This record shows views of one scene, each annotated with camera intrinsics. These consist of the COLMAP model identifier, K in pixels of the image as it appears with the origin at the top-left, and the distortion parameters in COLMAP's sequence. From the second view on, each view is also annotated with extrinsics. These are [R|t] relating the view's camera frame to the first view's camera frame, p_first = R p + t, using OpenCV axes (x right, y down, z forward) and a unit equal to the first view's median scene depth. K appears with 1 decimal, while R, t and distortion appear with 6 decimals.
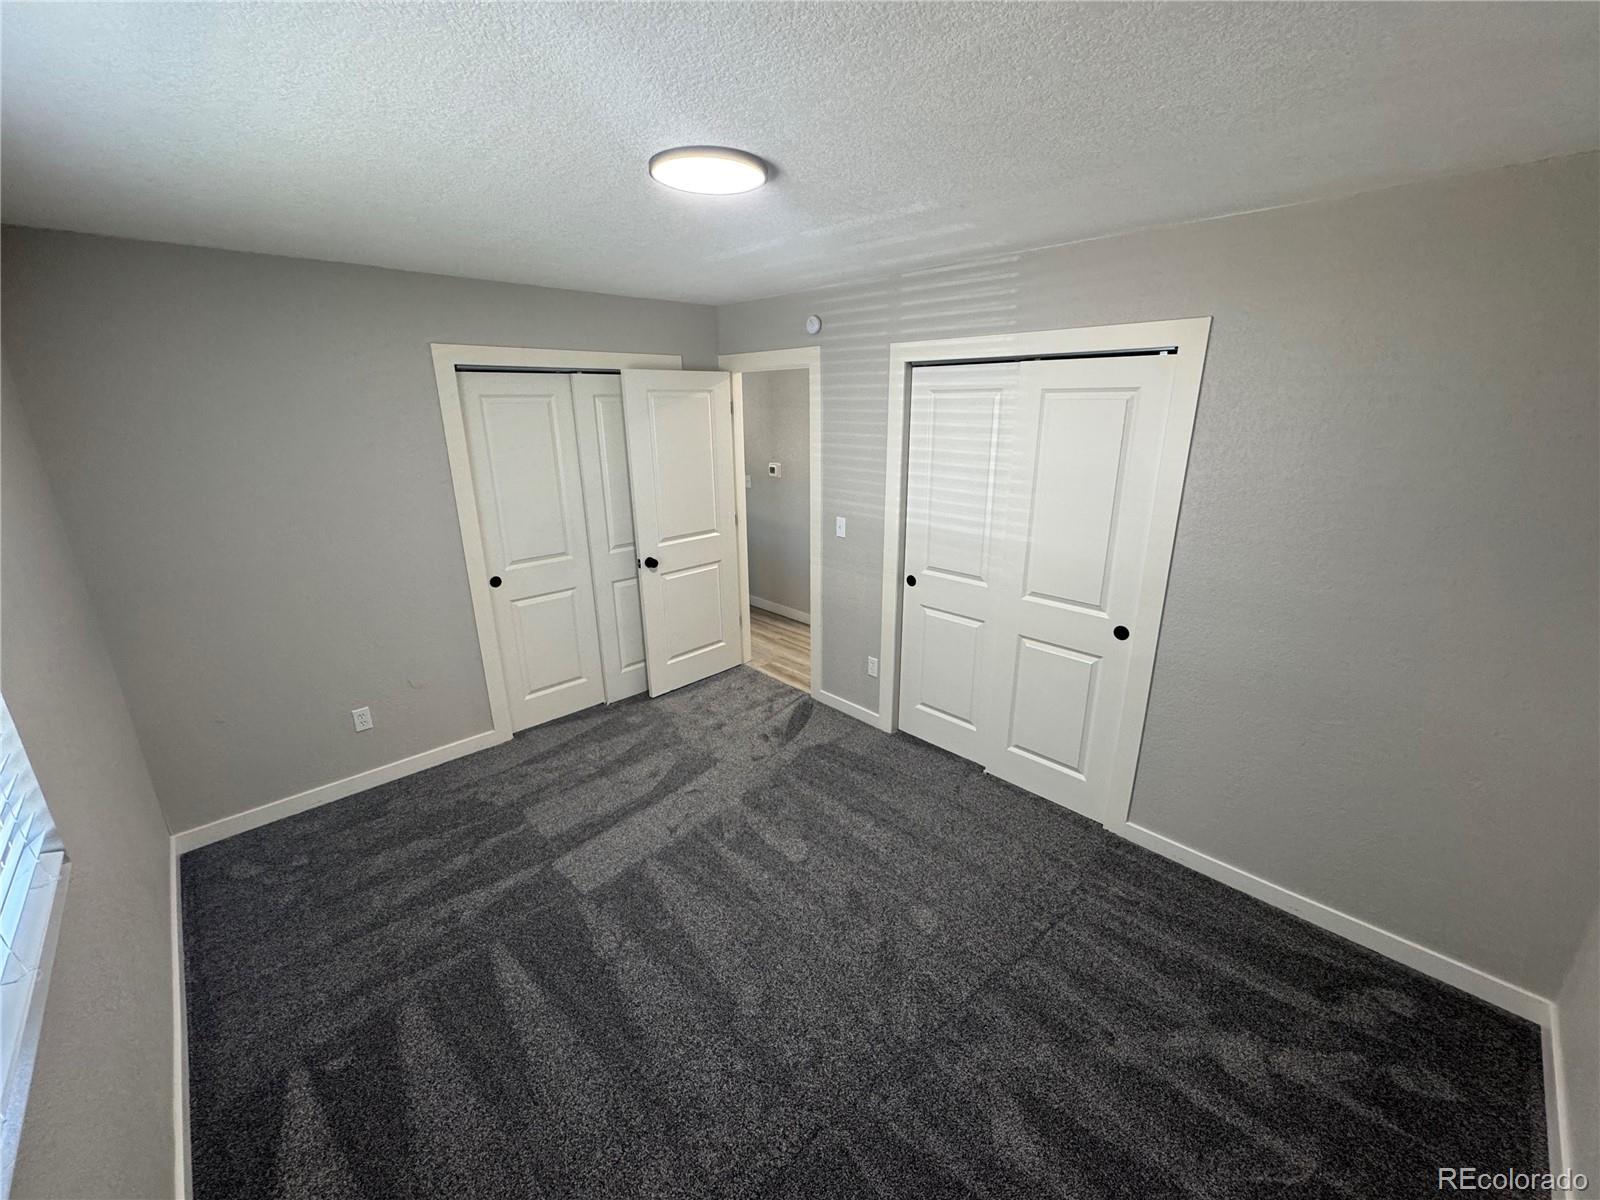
lens RADIAL K [[642.0, 0, 791.0], [0, 642.0, 595.1], [0, 0, 1]] dist [0.000859, -0.000467]
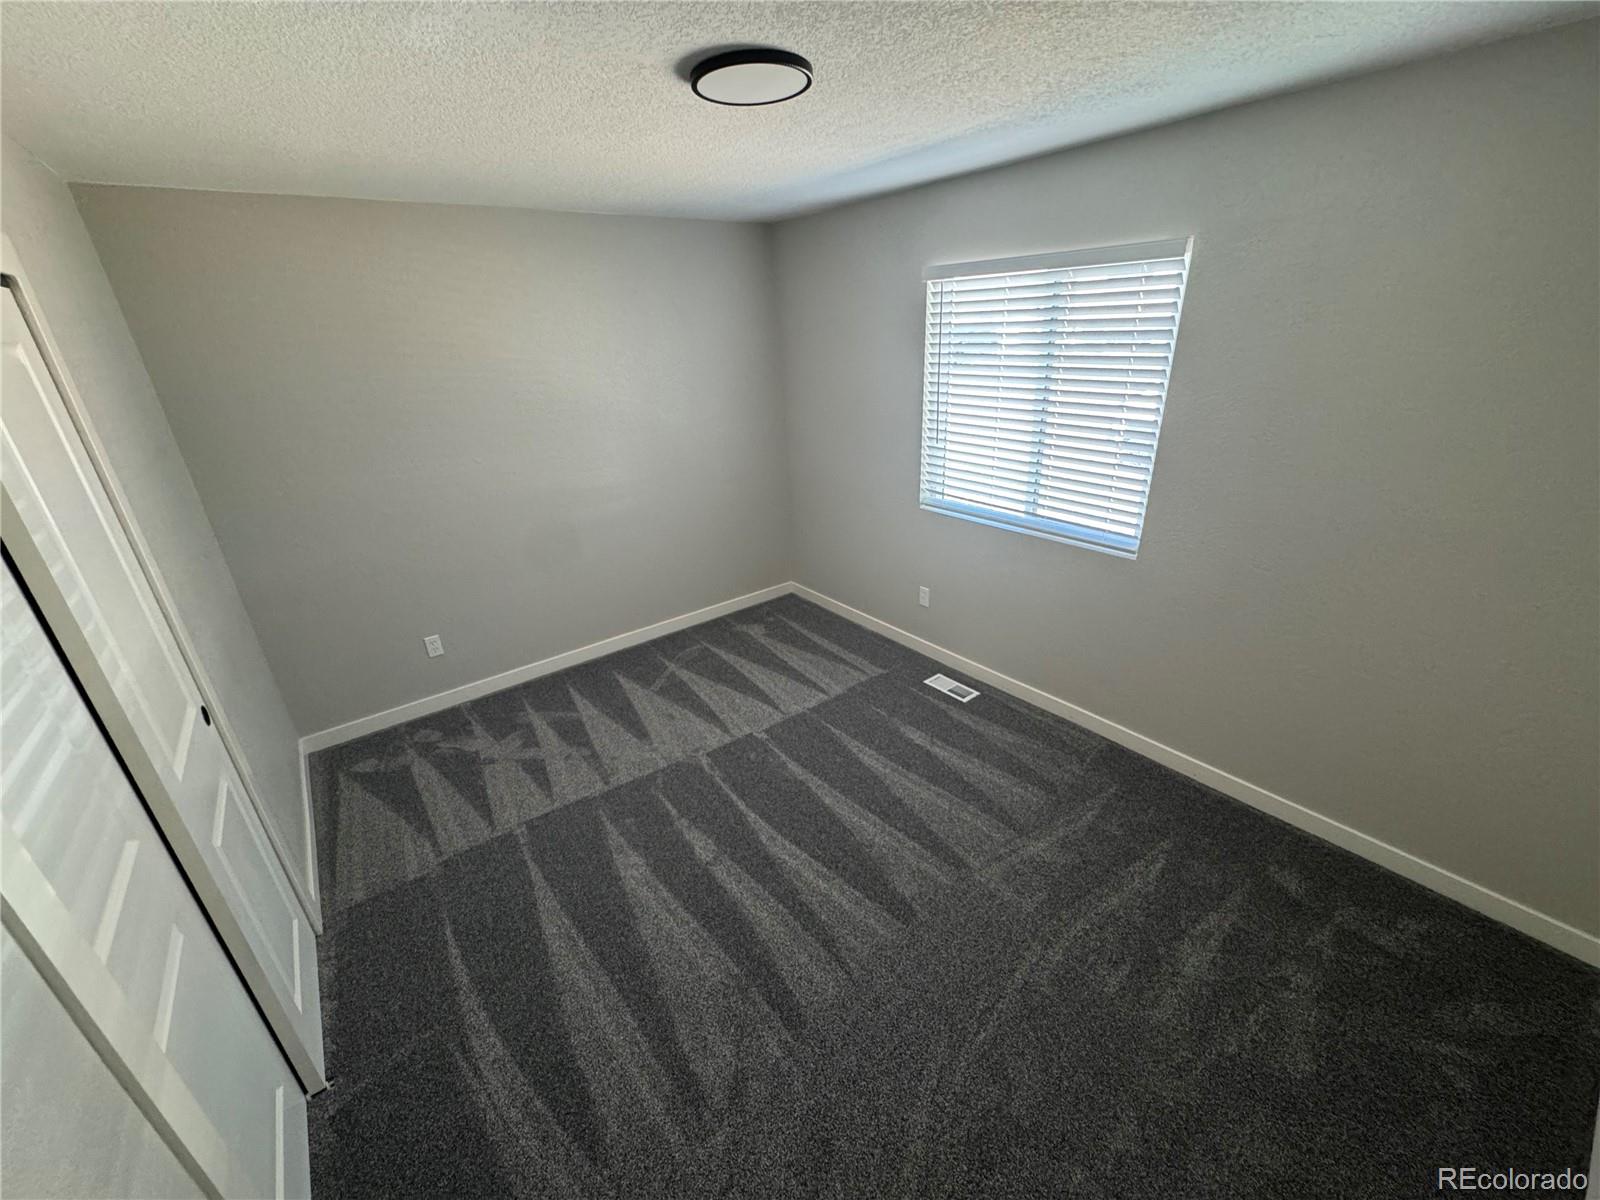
lens RADIAL K [[642.0, 0, 807.0], [0, 642.0, 601.3], [0, 0, 1]] dist [0.000859, -0.000467]
pose [[-0.993437, 0.015254, 0.113357, -0.184581], [0.085807, 0.754698, 0.650437, -0.388679], [-0.075629, 0.655895, -0.751054, 1.286610]]
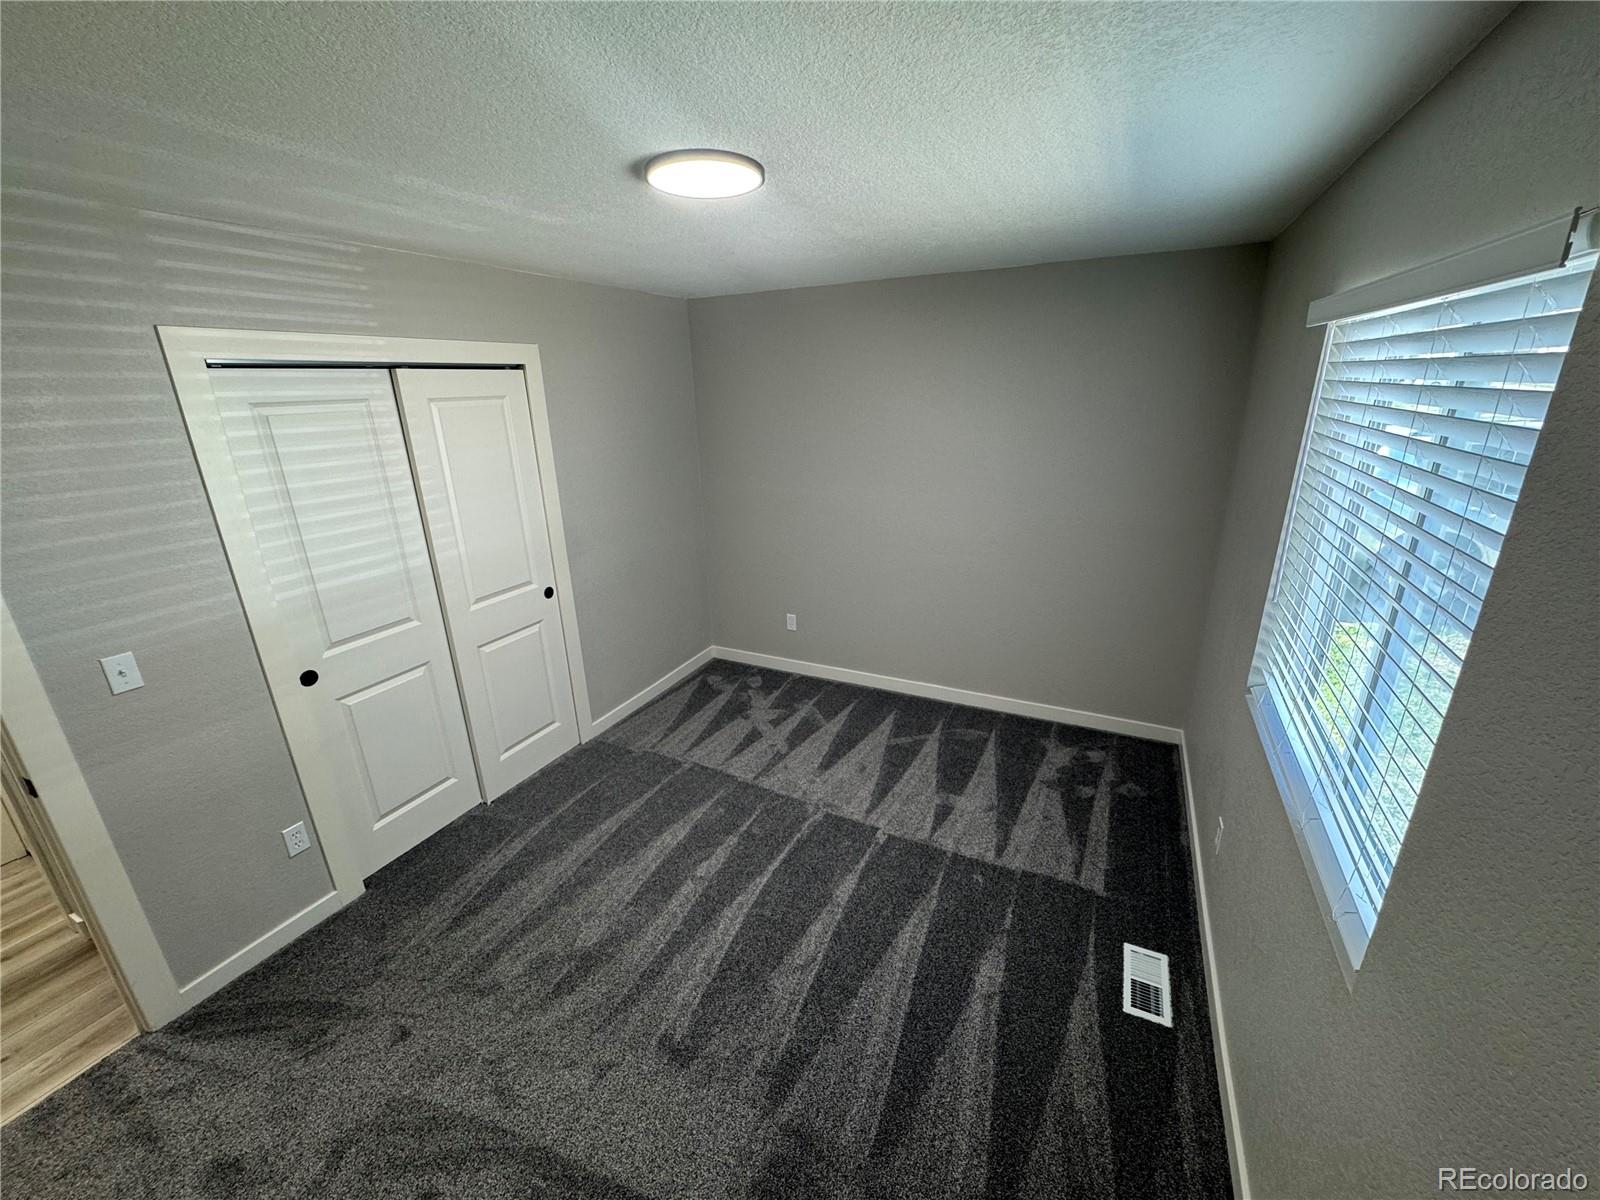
lens RADIAL K [[642.0, 0, 793.3], [0, 642.0, 601.5], [0, 0, 1]] dist [0.000859, -0.000467]
pose [[-0.340325, -0.276684, 0.898680, -0.718097], [0.314532, 0.867179, 0.386097, -0.240511], [-0.886143, 0.414061, -0.208097, 0.790878]]
